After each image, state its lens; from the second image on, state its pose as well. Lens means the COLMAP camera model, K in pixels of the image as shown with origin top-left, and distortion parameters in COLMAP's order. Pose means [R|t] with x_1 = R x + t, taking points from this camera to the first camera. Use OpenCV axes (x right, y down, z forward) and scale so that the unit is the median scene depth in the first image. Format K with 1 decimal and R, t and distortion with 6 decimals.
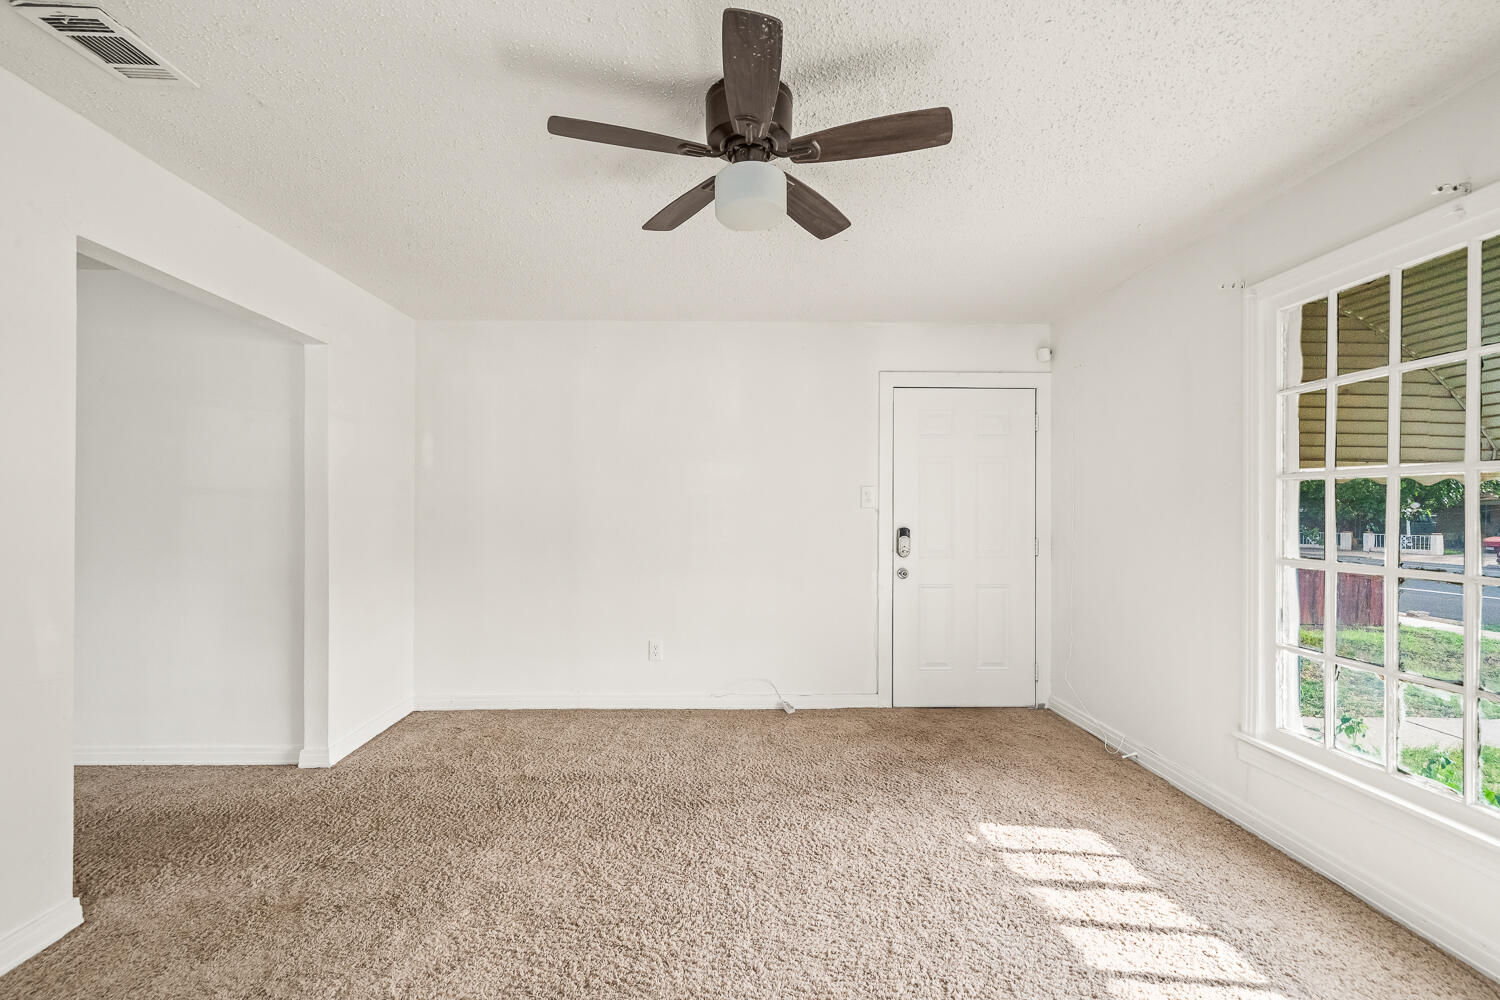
lens RADIAL K [[633.1, 0, 749.7], [0, 633.1, 505.1], [0, 0, 1]] dist [0.001516, -0.000758]
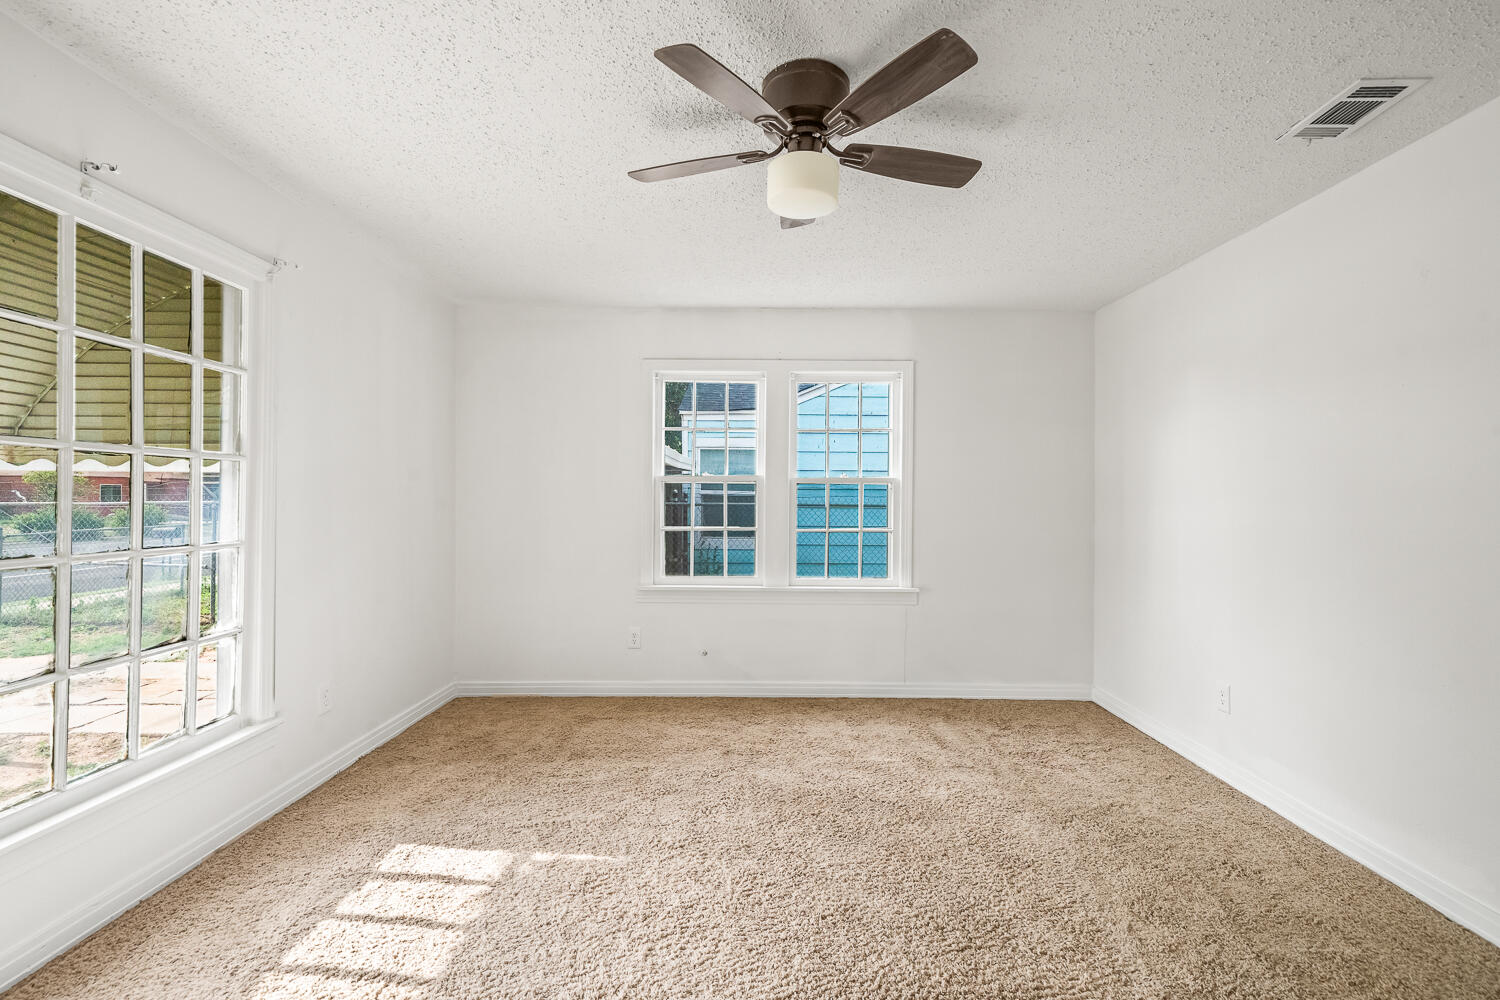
lens RADIAL K [[633.1, 0, 743.1], [0, 633.1, 498.6], [0, 0, 1]] dist [0.001516, -0.000758]
pose [[-0.996960, -0.009060, 0.077392, 0.008106], [-0.009426, 0.999946, -0.004358, 0.016790], [-0.077348, -0.005074, -0.996991, 1.898467]]
